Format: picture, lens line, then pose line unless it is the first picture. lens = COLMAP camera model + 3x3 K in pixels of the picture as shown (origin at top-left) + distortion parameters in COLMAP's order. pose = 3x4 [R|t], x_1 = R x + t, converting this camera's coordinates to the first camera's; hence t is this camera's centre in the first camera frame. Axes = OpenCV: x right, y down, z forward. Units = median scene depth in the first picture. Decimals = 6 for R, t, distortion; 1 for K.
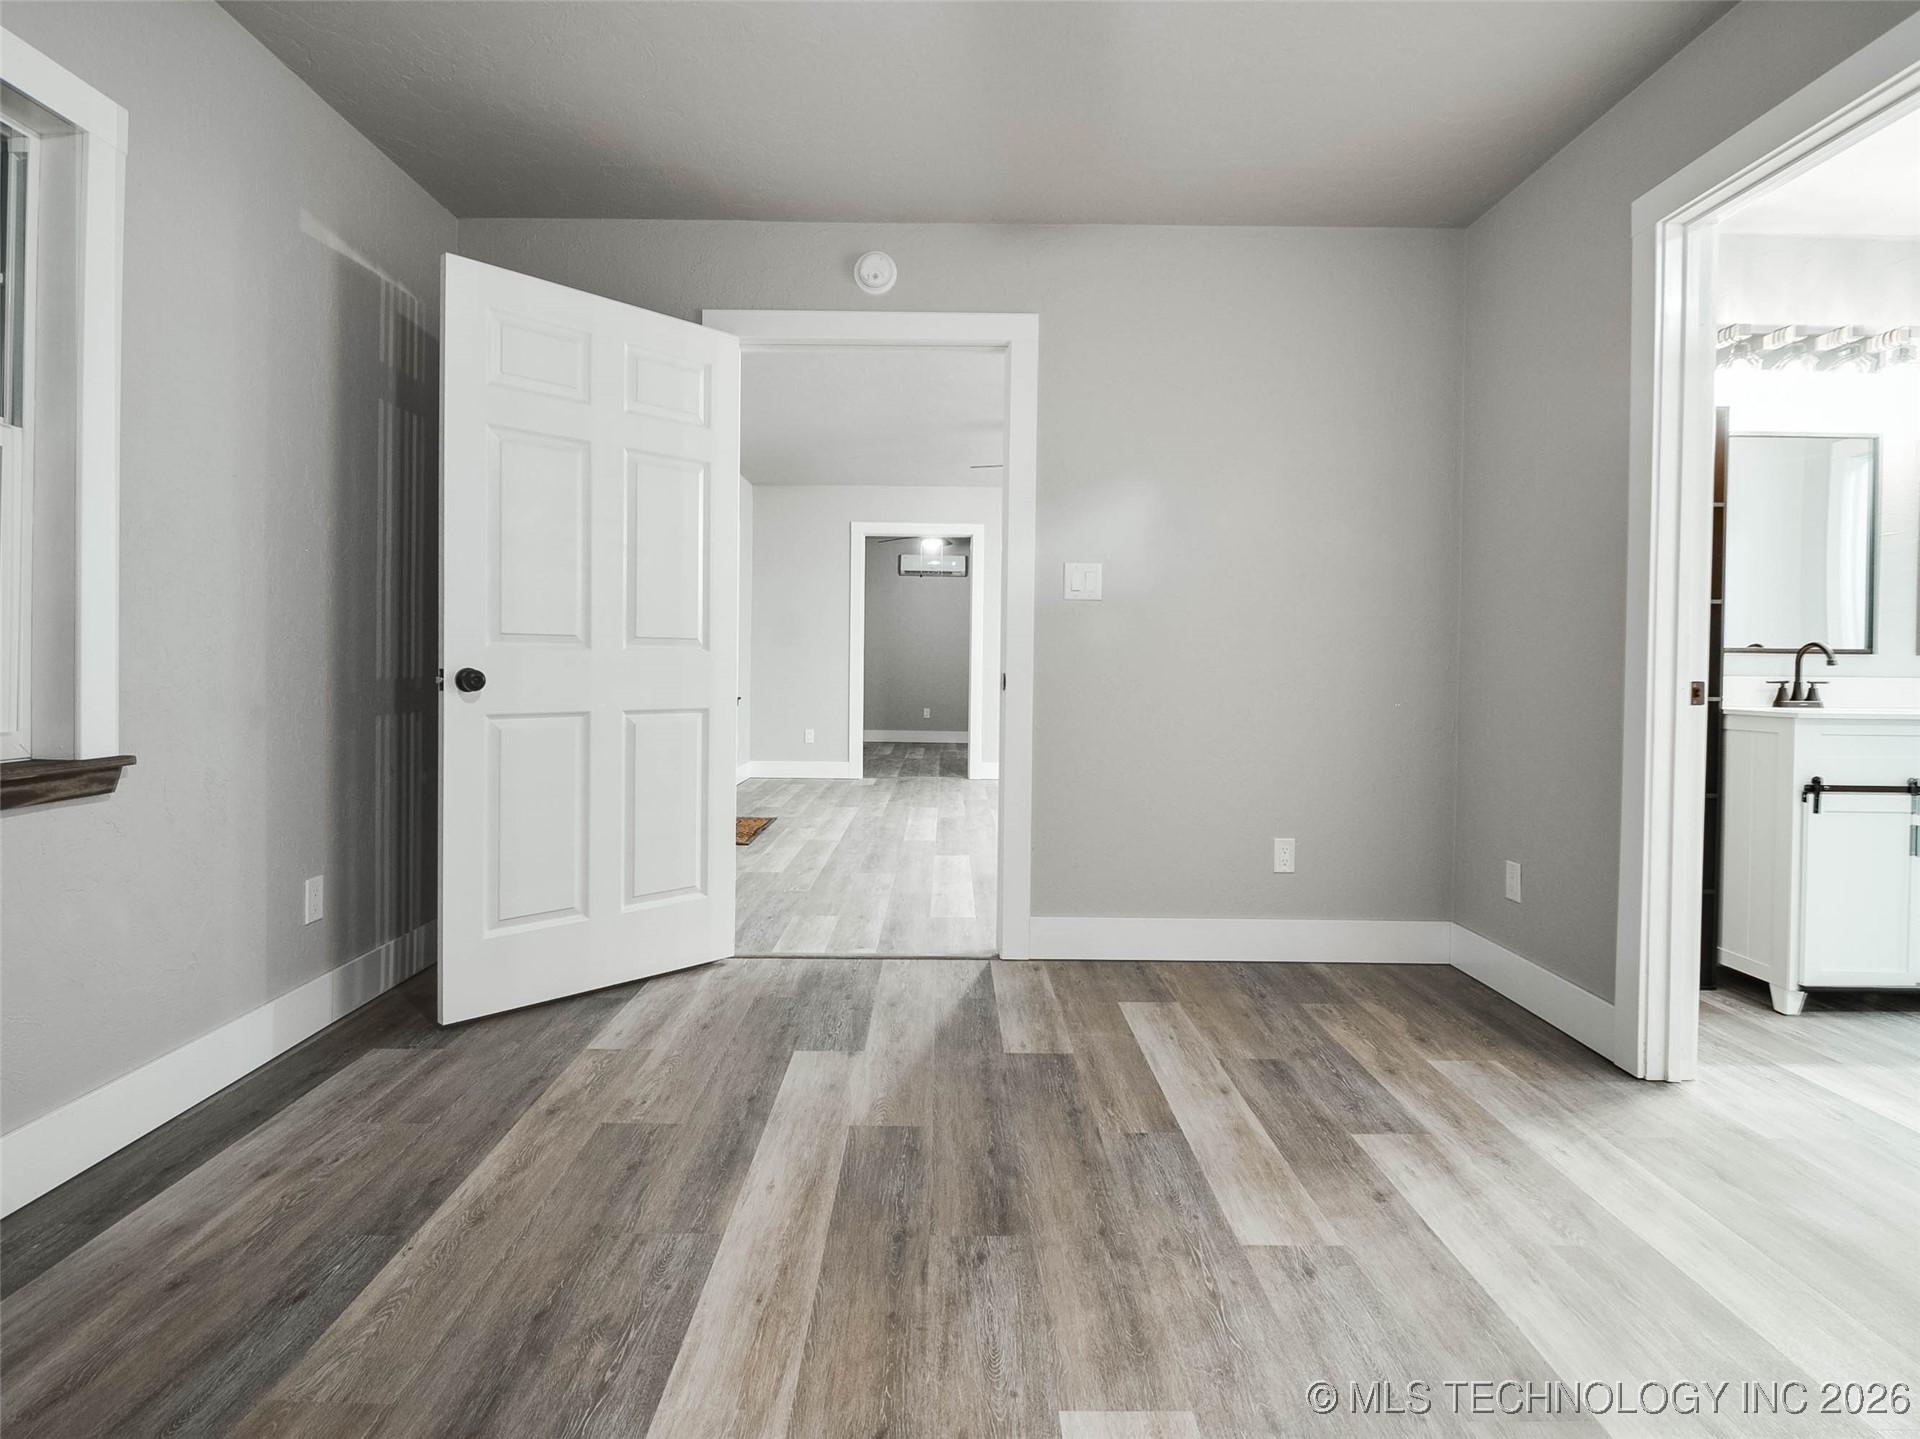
lens RADIAL K [[992.1, 0, 981.1], [0, 992.1, 676.3], [0, 0, 1]] dist [0.003284, -0.012851]
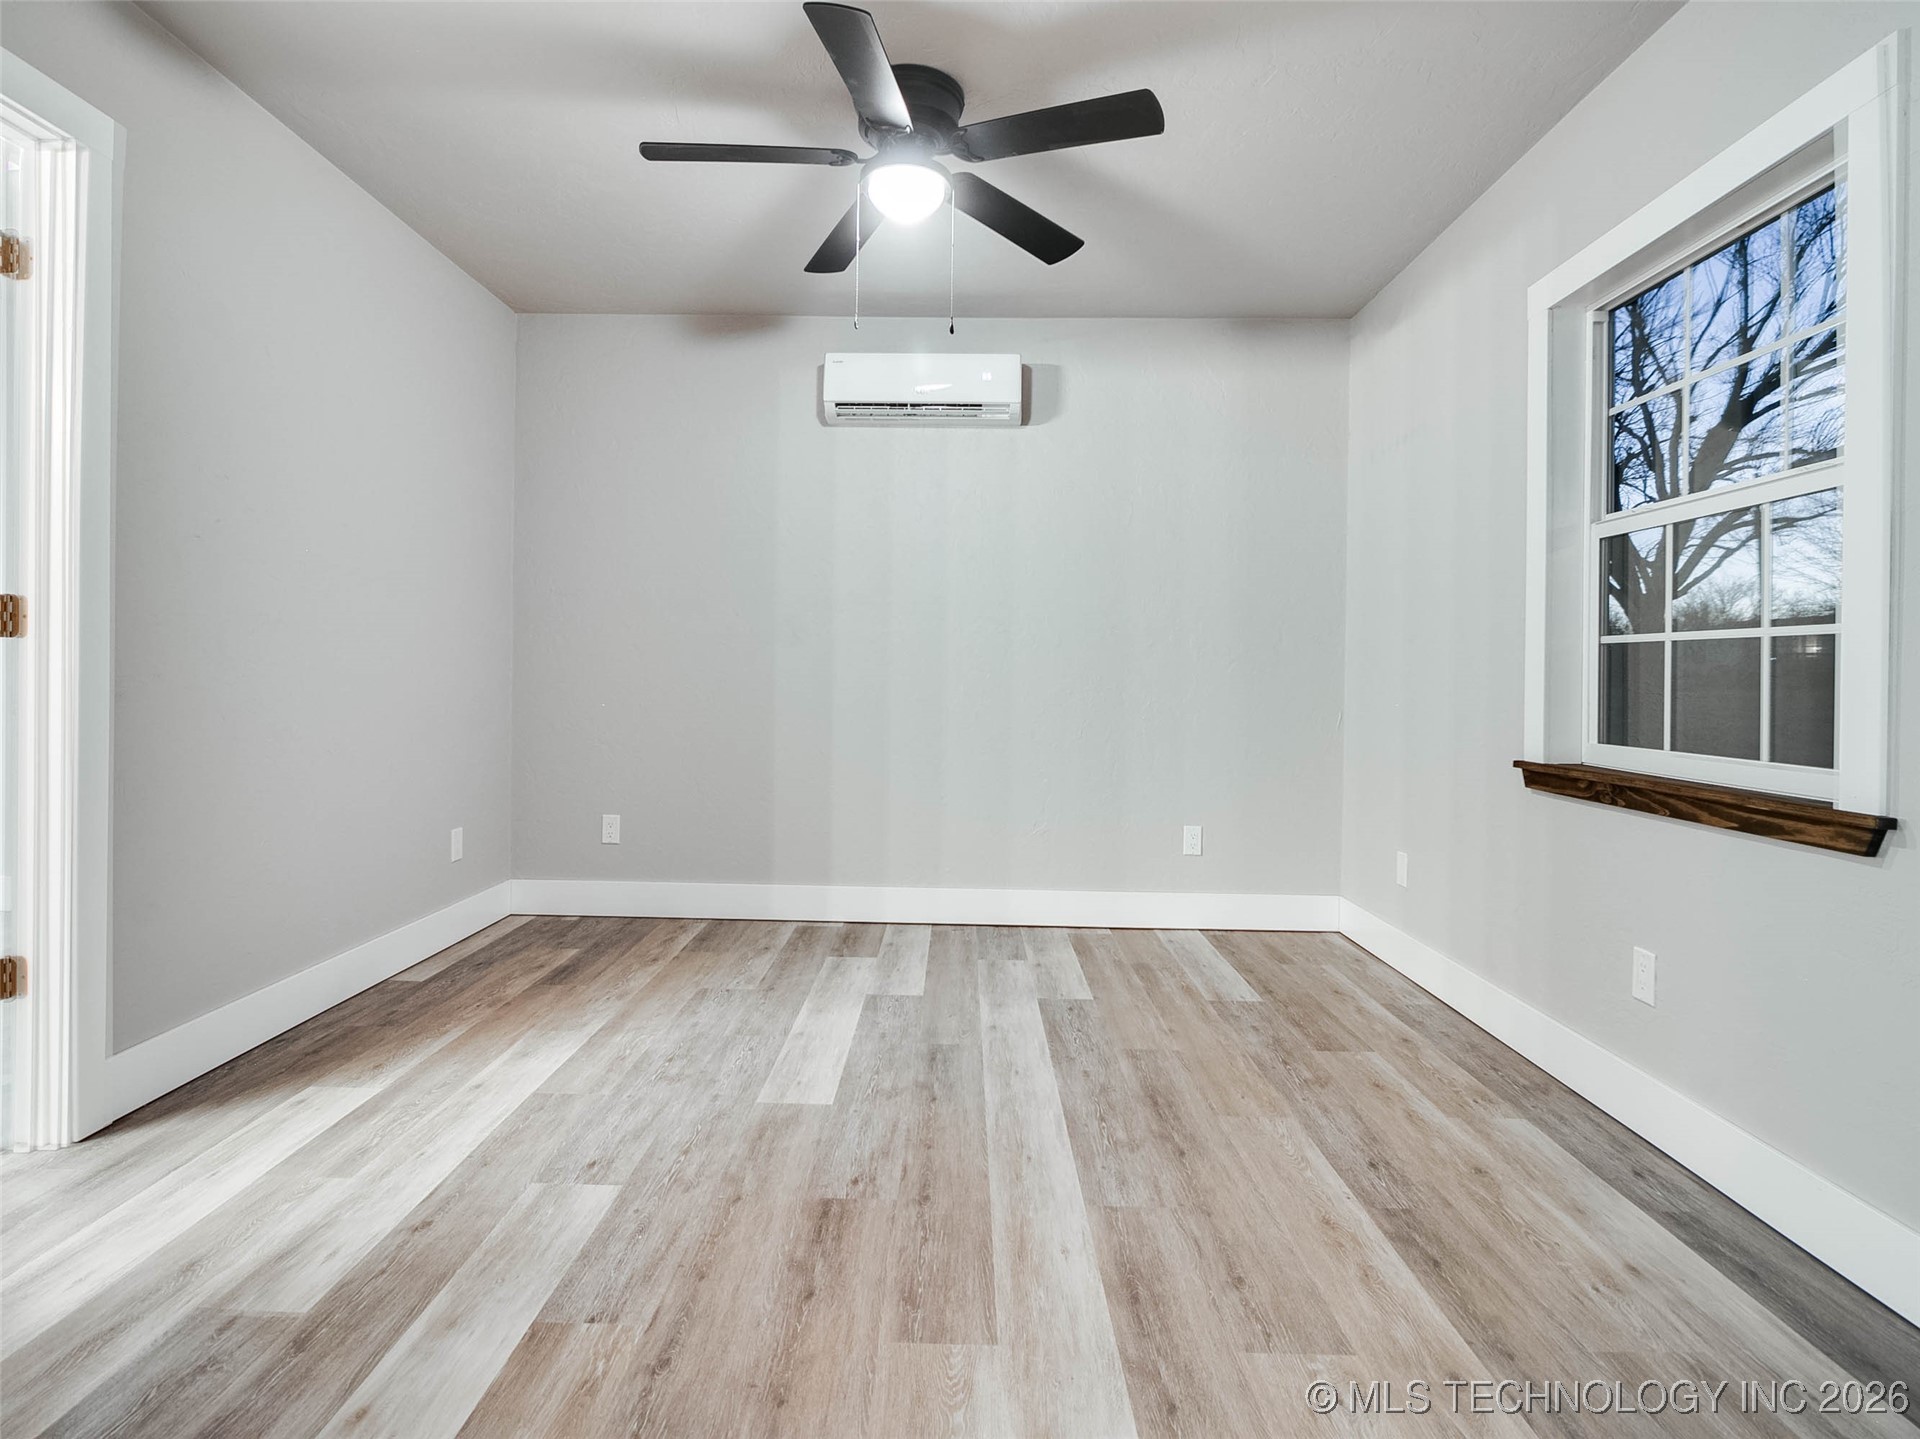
lens RADIAL K [[992.1, 0, 981.1], [0, 992.1, 676.3], [0, 0, 1]] dist [0.003284, -0.012851]
pose [[-0.999471, -0.026794, 0.018422, -0.143588], [-0.026558, 0.999563, 0.012946, -0.030276], [-0.018761, 0.012450, -0.999746, 2.007200]]
